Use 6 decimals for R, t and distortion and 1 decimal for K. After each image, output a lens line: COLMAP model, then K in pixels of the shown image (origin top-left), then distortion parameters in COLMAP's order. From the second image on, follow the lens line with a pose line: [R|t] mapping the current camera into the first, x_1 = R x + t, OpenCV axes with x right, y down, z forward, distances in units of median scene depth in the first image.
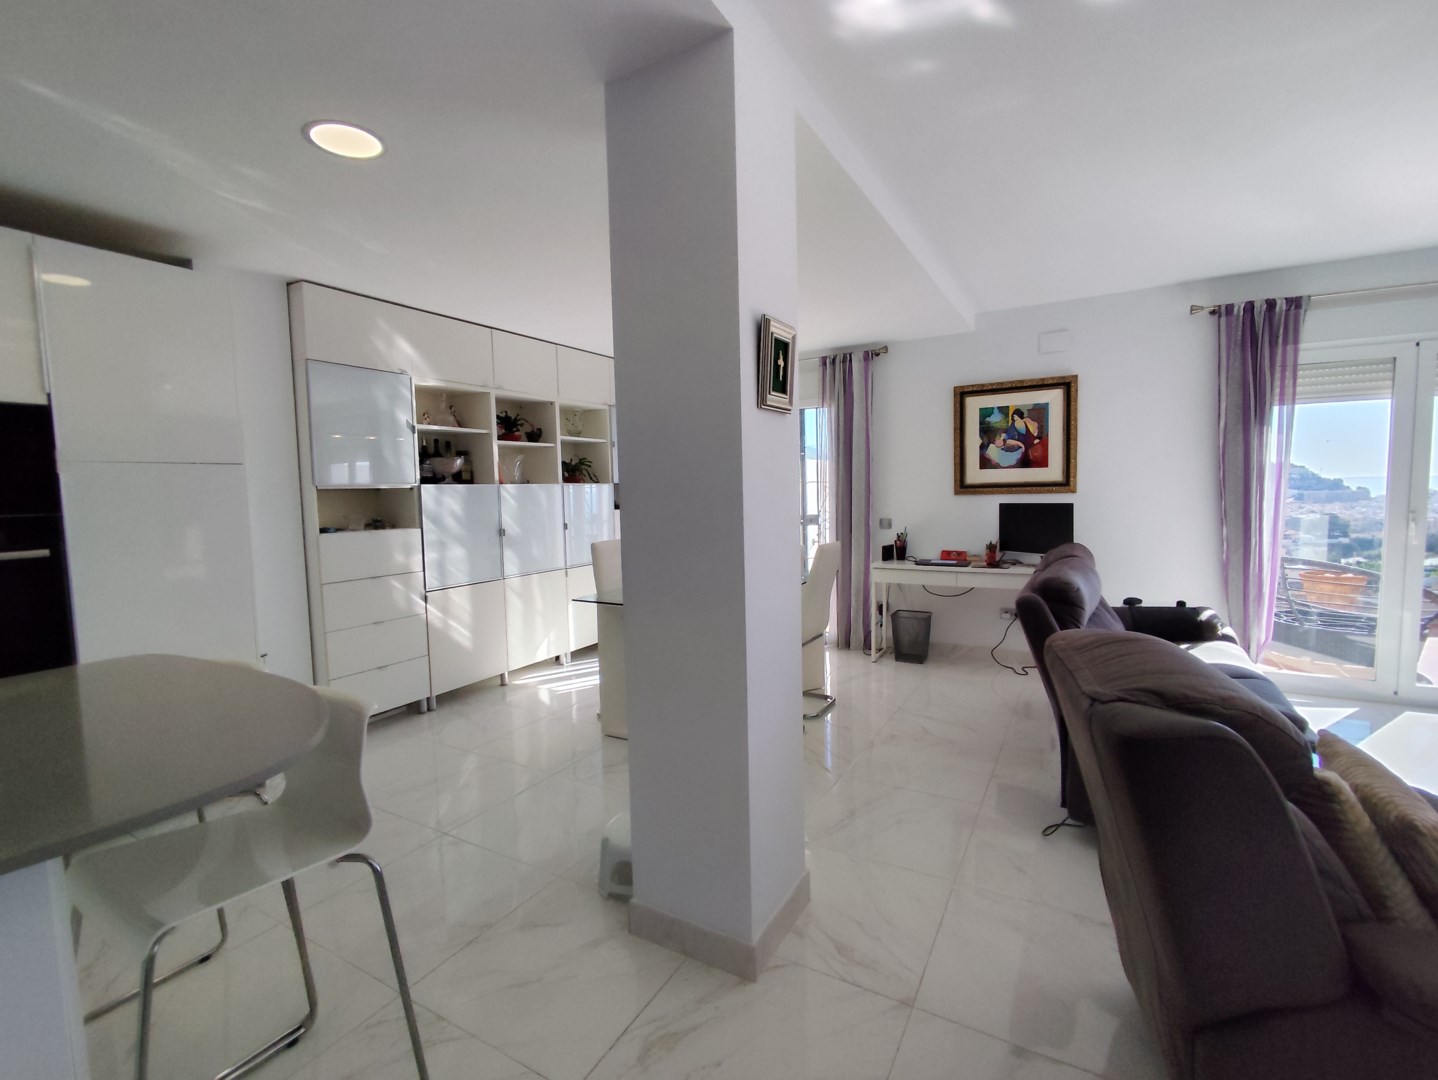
lens RADIAL K [[659.4, 0, 712.3], [0, 659.4, 539.1], [0, 0, 1]] dist [-0.003706, 0.000422]
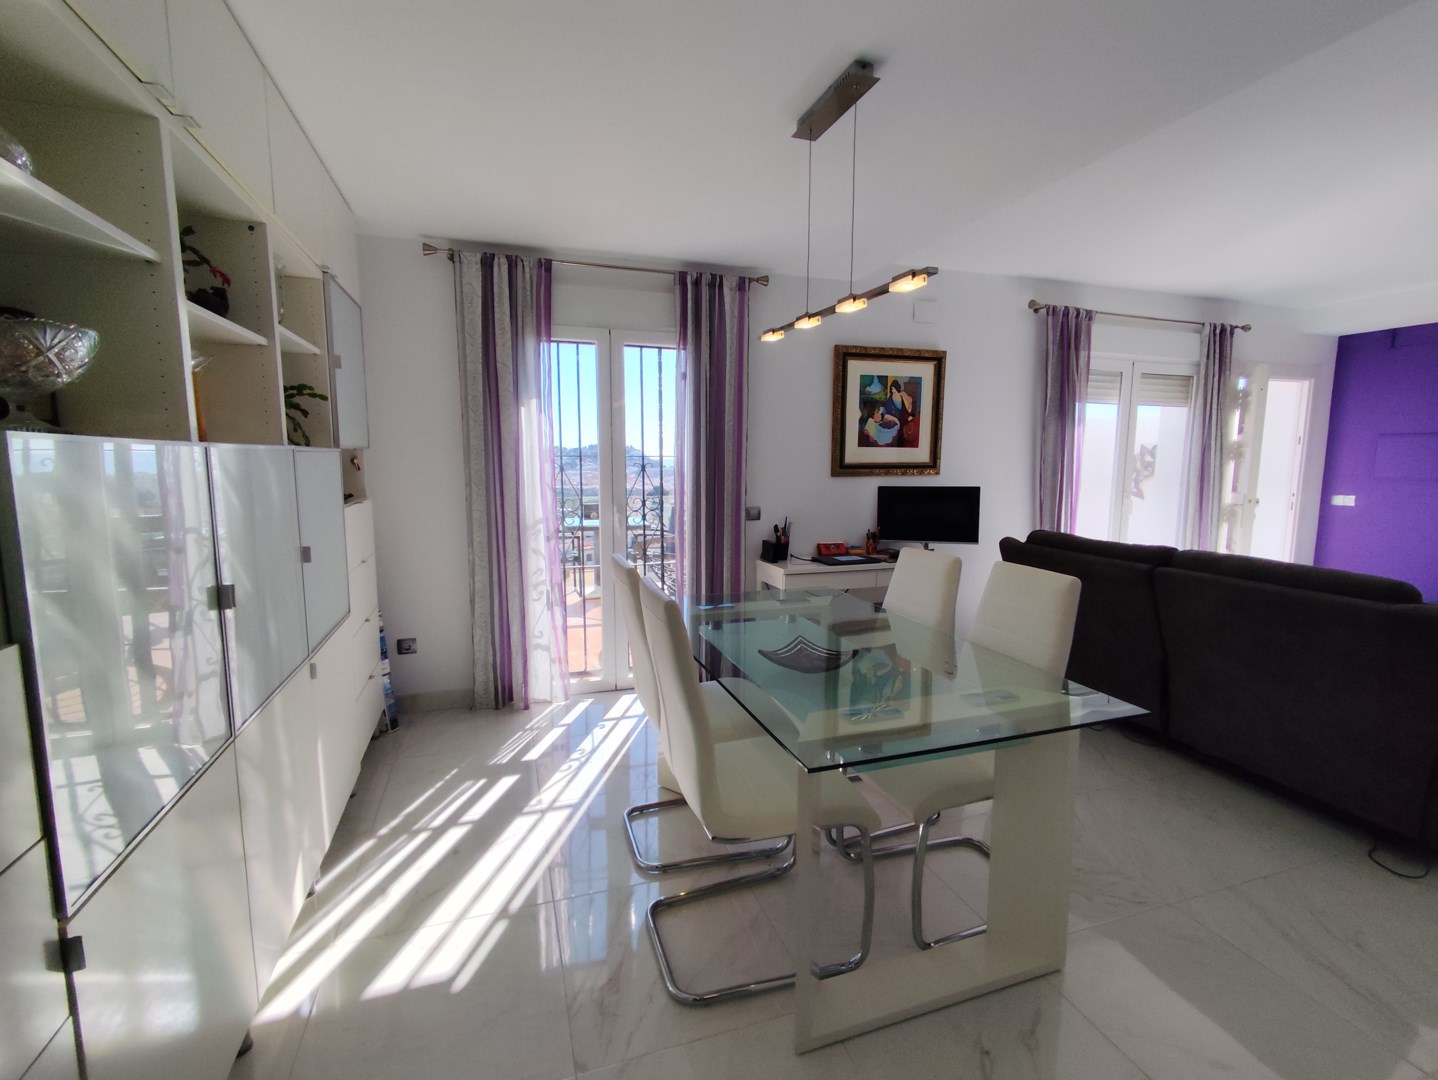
lens RADIAL K [[659.4, 0, 711.8], [0, 659.4, 535.4], [0, 0, 1]] dist [-0.003706, 0.000422]
pose [[0.662900, -0.065616, 0.745827, -0.384357], [0.040421, 0.997836, 0.051861, -0.044651], [-0.747616, -0.004232, 0.664118, 0.596189]]
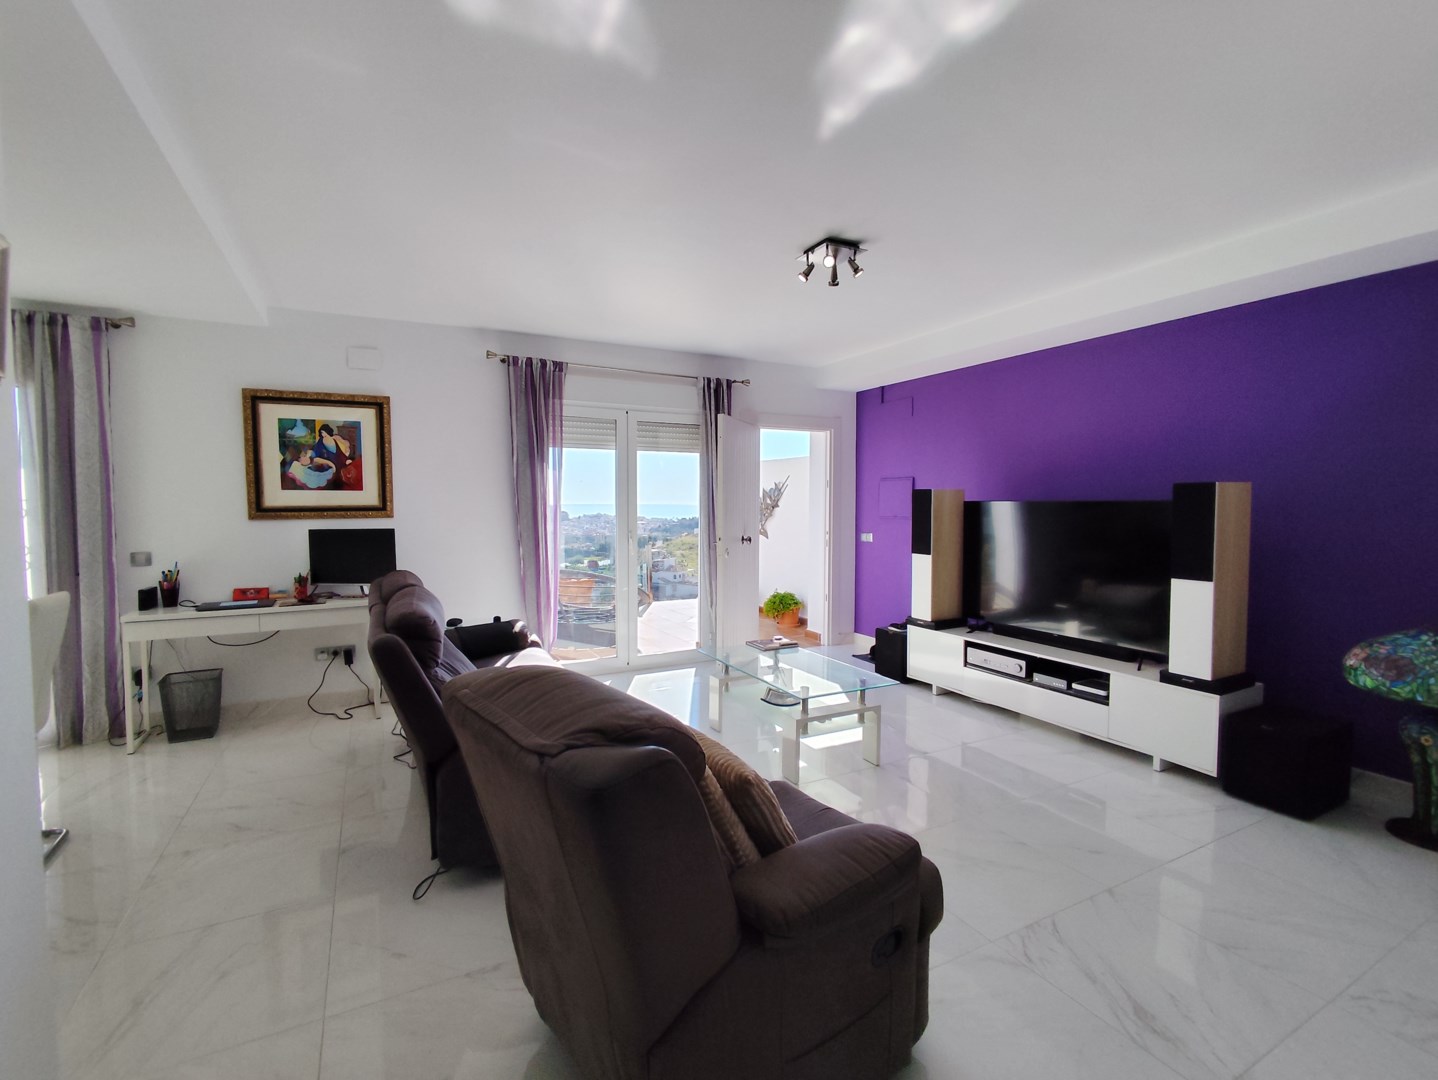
lens RADIAL K [[659.4, 0, 719.6], [0, 659.4, 536.1], [0, 0, 1]] dist [-0.003706, 0.000422]
pose [[0.532531, -0.023051, 0.846097, -0.013890], [0.054452, 0.998491, -0.007069, -0.009861], [-0.844657, 0.049837, 0.532983, 0.075735]]
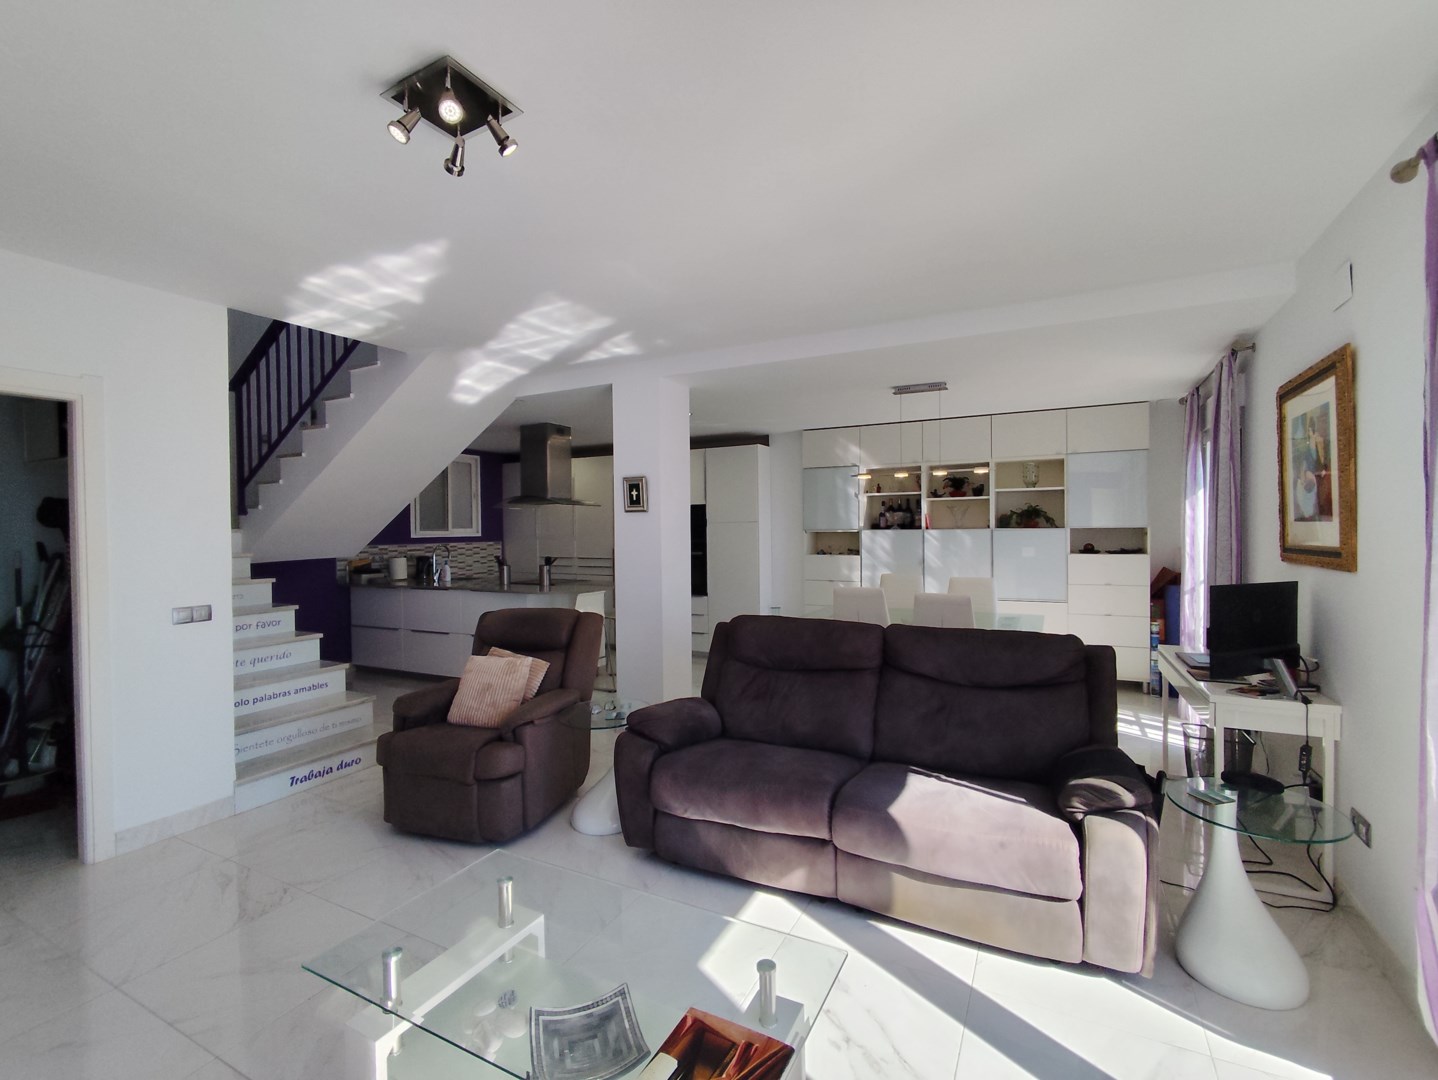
lens RADIAL K [[659.4, 0, 715.7], [0, 659.4, 539.8], [0, 0, 1]] dist [-0.003706, 0.000422]
pose [[0.037116, 0.039461, -0.998532, 1.019561], [-0.067168, 0.997059, 0.036906, -0.079539], [0.997051, 0.065700, 0.039658, 0.477681]]
